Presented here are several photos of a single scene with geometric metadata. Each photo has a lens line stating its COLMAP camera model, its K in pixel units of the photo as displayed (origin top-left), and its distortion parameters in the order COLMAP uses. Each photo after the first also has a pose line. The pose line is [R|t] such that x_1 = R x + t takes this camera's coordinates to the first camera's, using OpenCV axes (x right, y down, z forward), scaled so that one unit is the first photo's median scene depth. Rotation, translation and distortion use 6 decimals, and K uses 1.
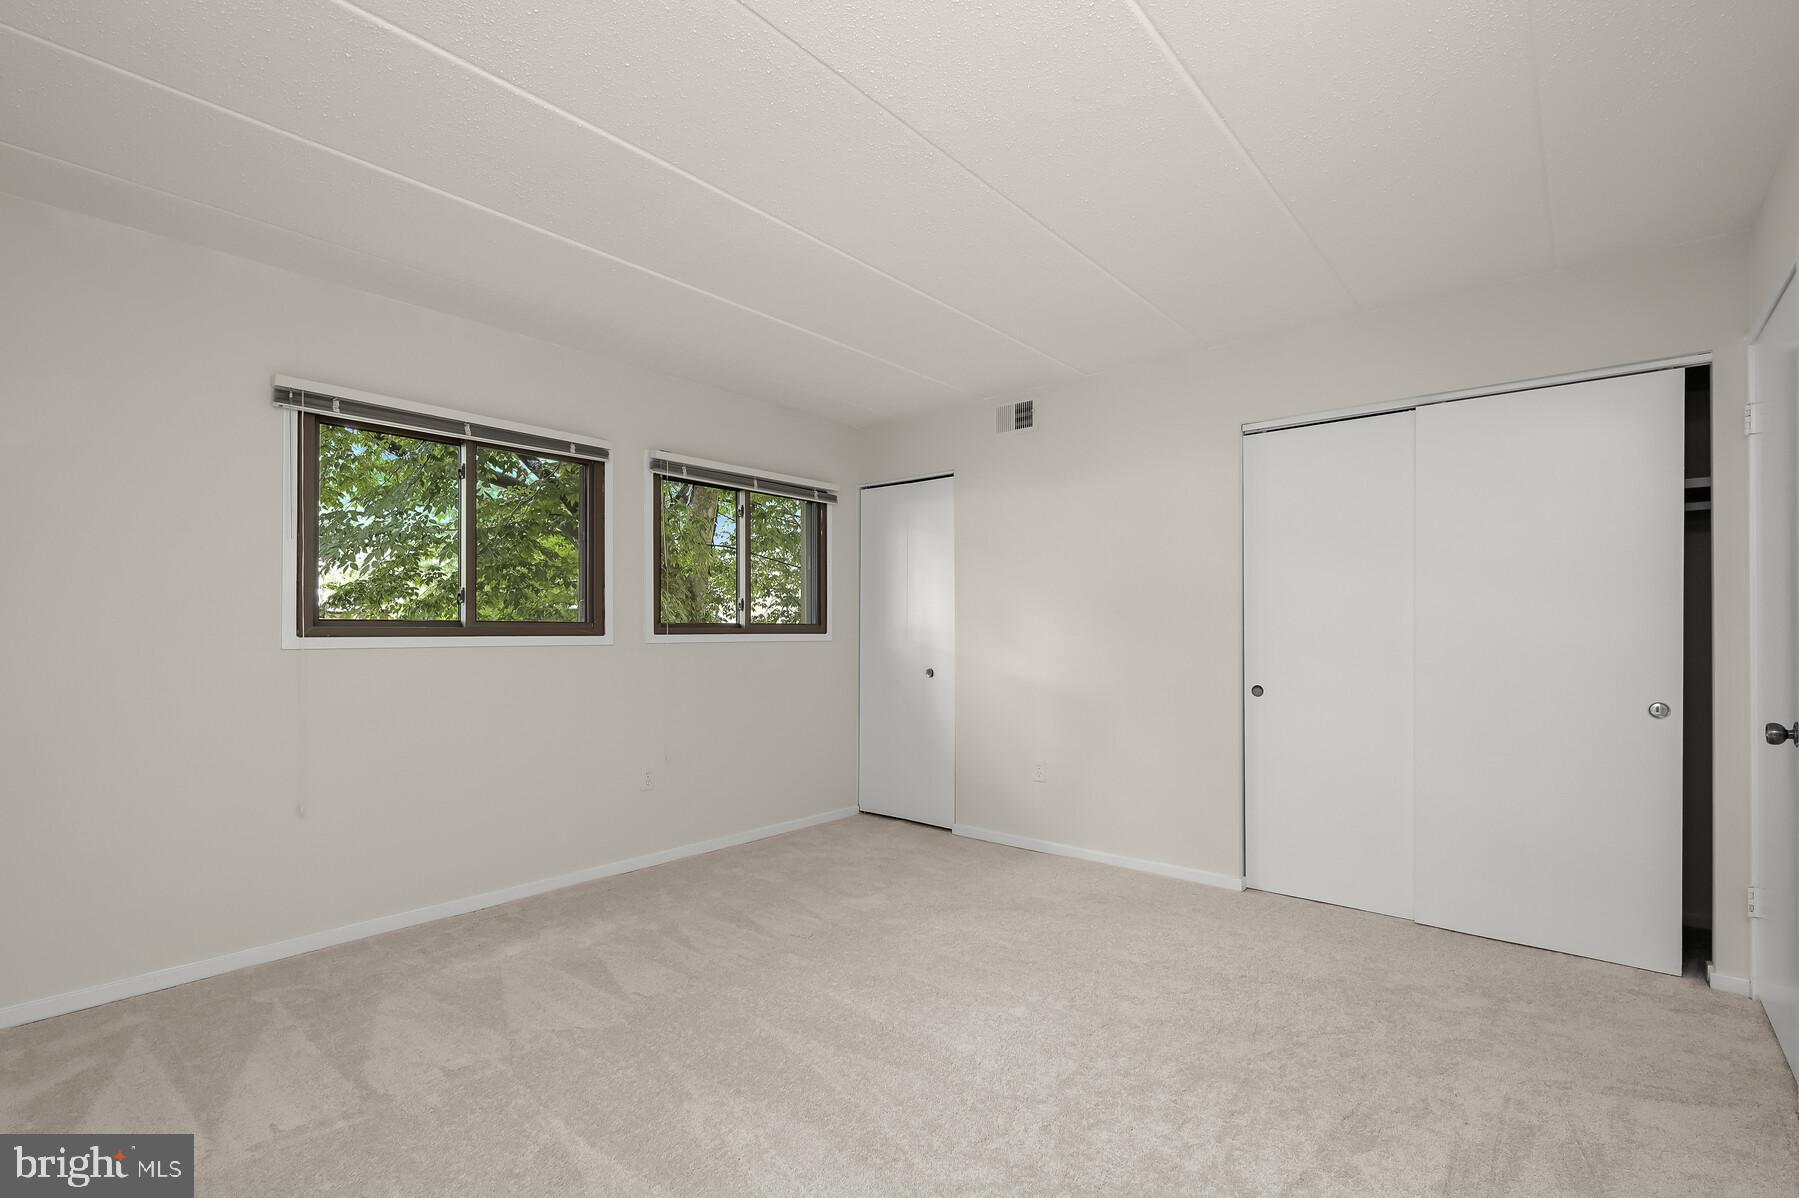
lens RADIAL K [[821.7, 0, 907.3], [0, 821.7, 636.1], [0, 0, 1]] dist [-0.000708, 0.000135]
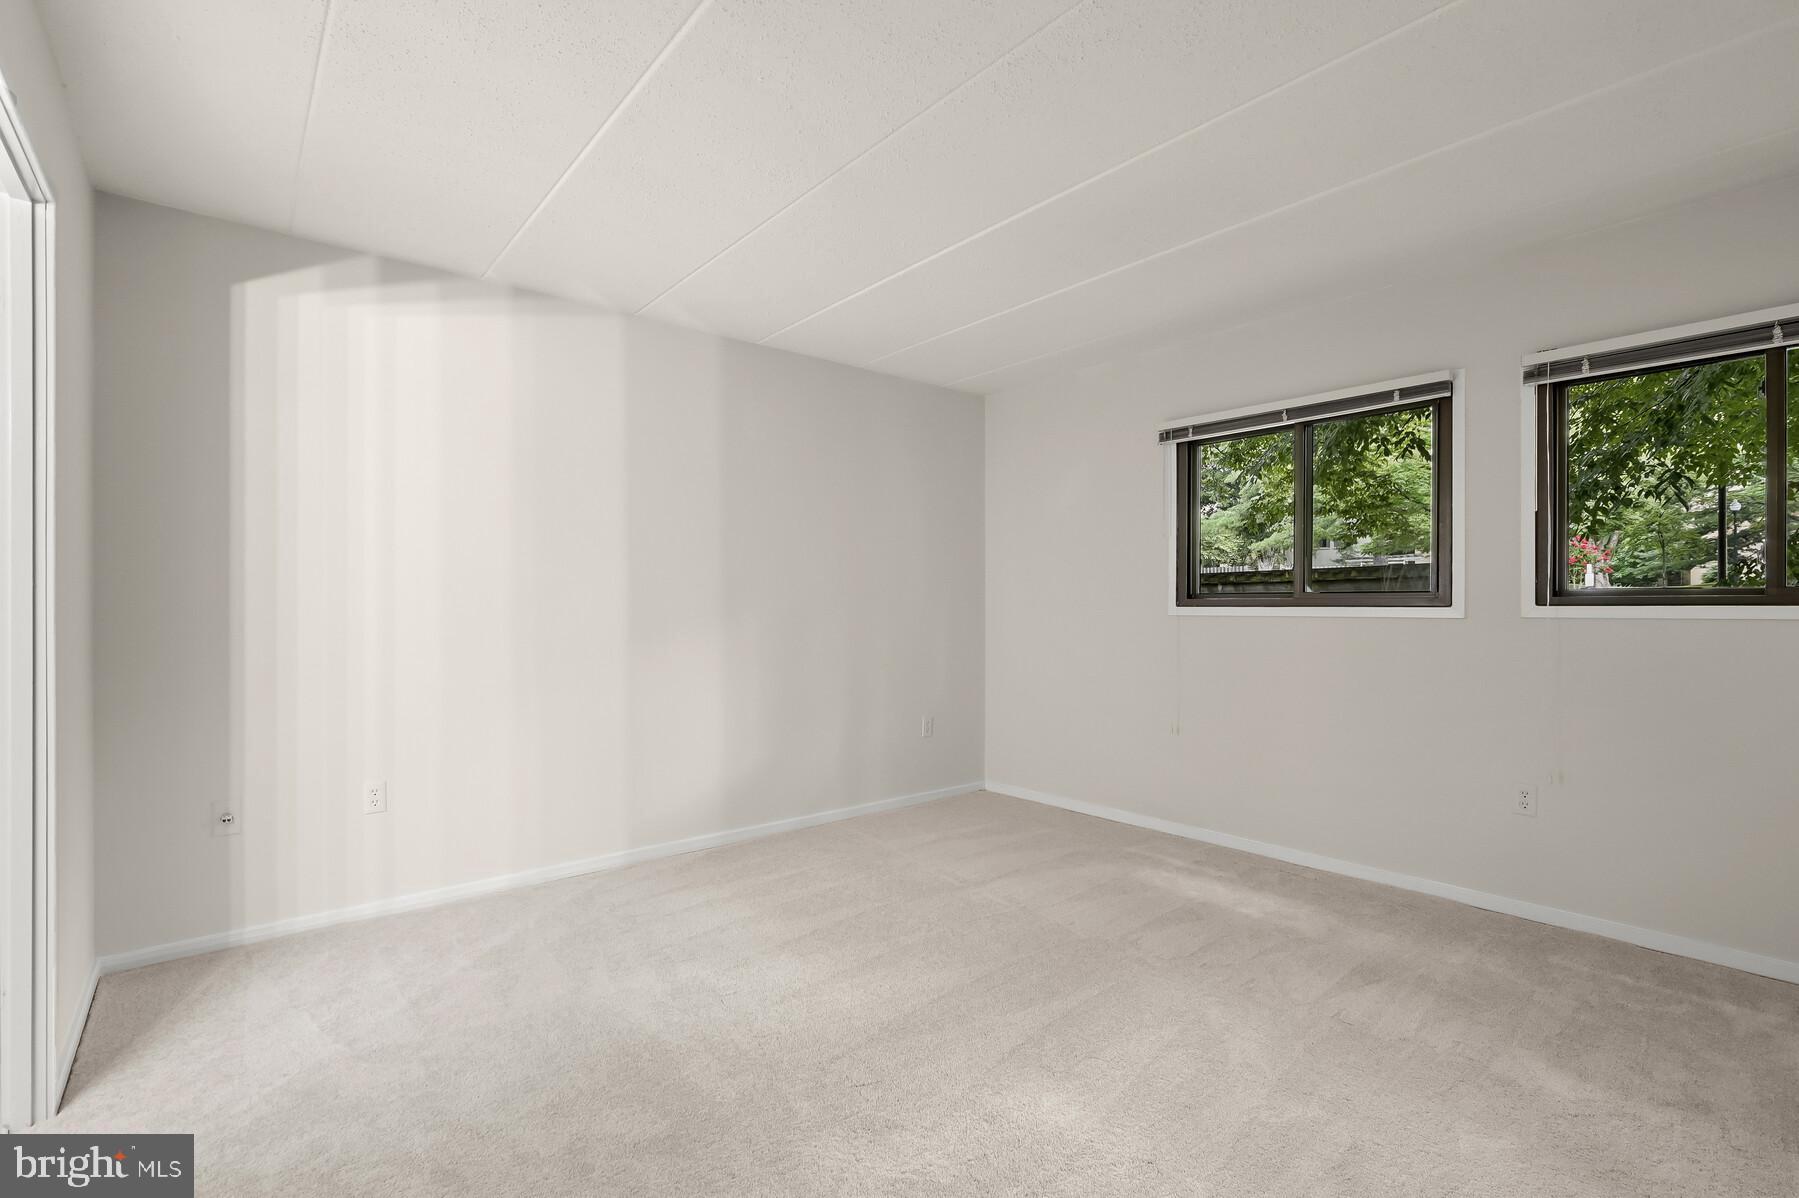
lens RADIAL K [[821.7, 0, 902.3], [0, 821.7, 601.6], [0, 0, 1]] dist [-0.000708, 0.000135]
pose [[-0.177332, -0.001117, -0.984151, 0.550241], [-0.000206, 0.999999, -0.001098, -0.004072], [0.984151, 0.000008, -0.177332, 0.615133]]
